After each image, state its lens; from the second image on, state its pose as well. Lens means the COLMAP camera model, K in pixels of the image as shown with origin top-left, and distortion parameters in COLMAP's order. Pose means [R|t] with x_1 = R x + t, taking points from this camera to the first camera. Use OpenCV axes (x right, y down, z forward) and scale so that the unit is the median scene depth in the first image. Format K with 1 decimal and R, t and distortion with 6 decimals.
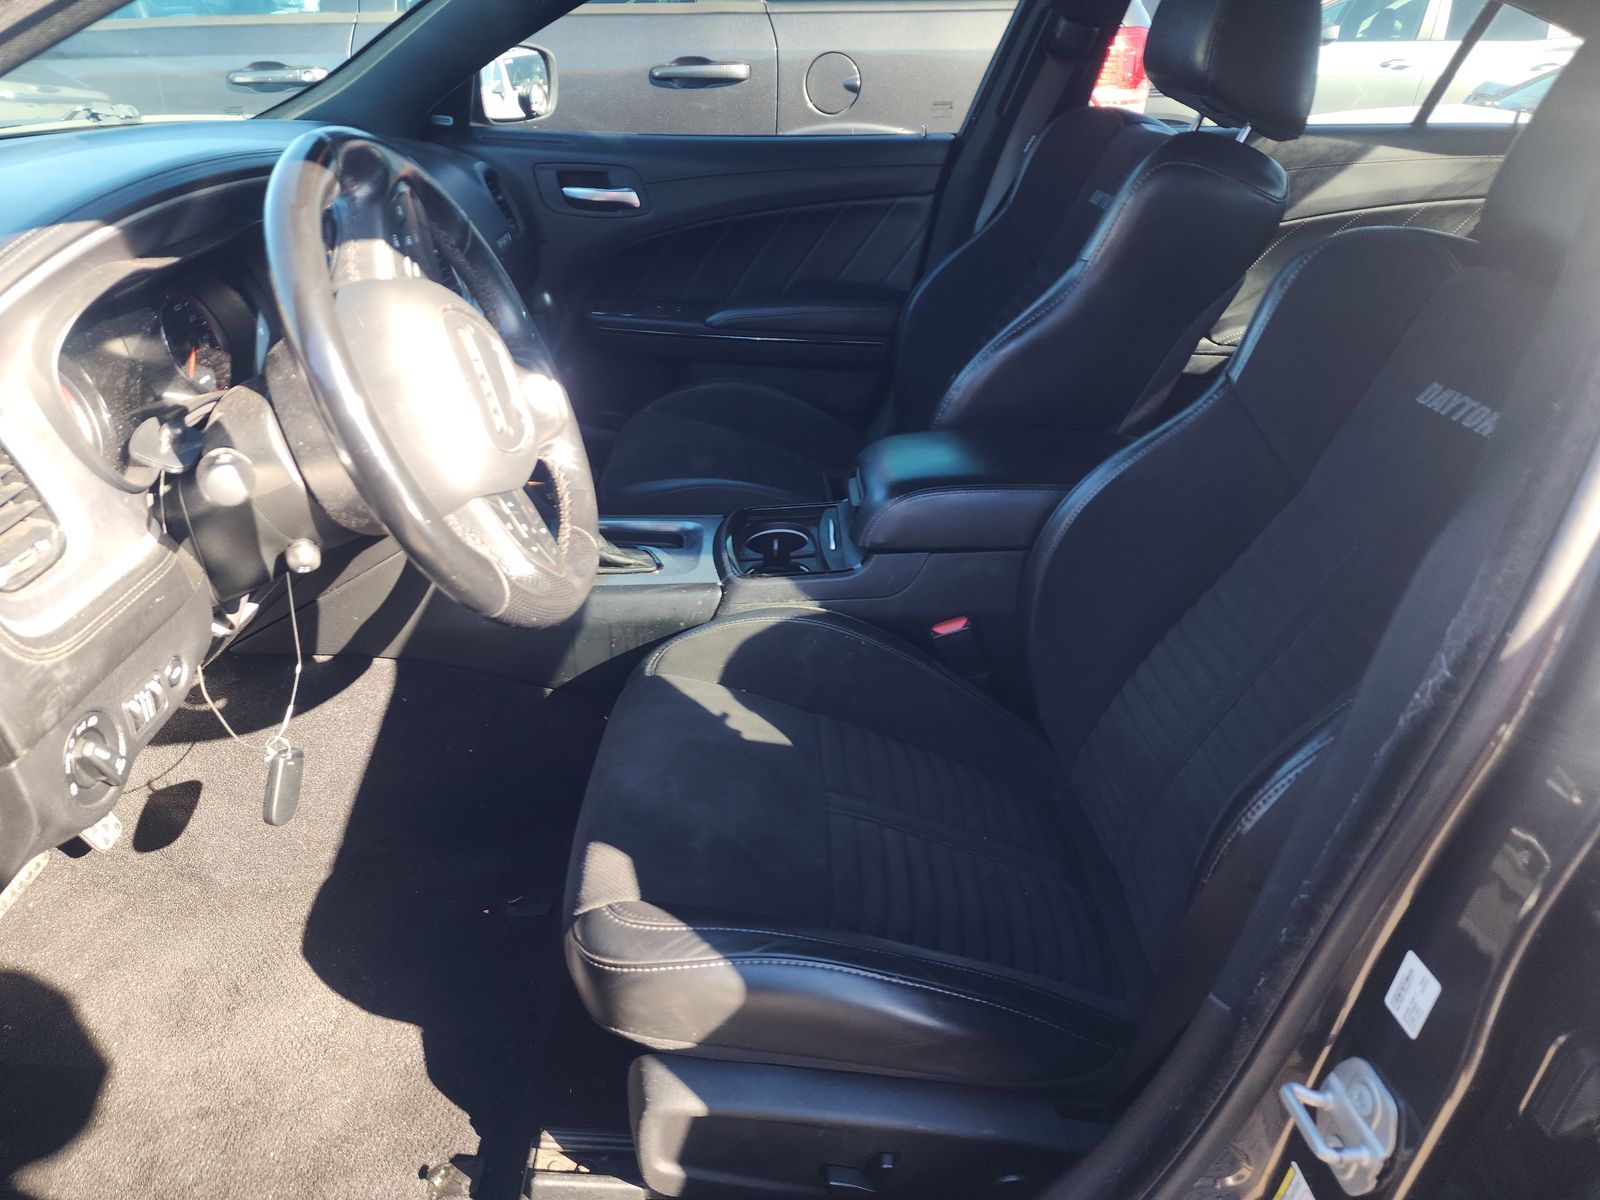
lens RADIAL K [[1118.5, 0, 781.3], [0, 1118.5, 602.7], [0, 0, 1]] dist [0.052273, -0.054676]
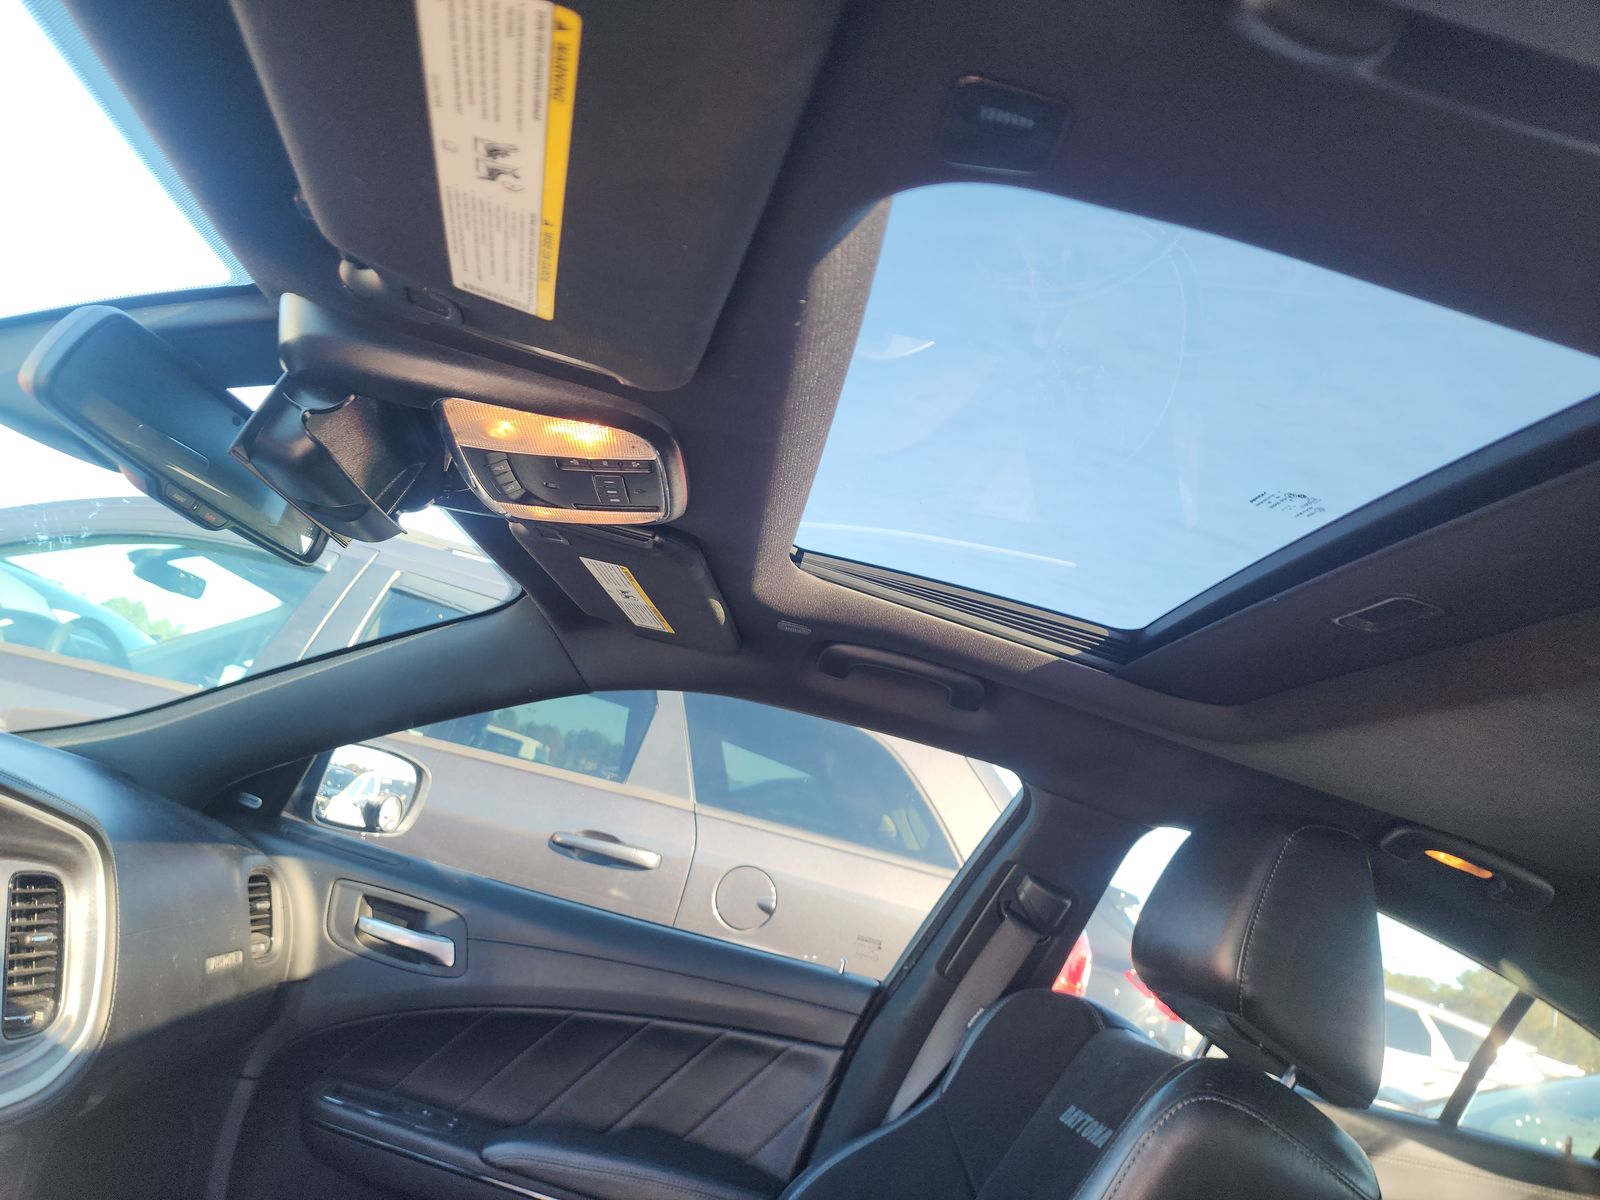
lens RADIAL K [[1118.5, 0, 781.3], [0, 1118.5, 602.7], [0, 0, 1]] dist [0.052273, -0.054676]
pose [[0.967540, 0.252686, -0.003972, 0.025411], [-0.194561, 0.734763, -0.649822, -0.090440], [-0.161282, 0.629502, 0.760076, 0.258616]]
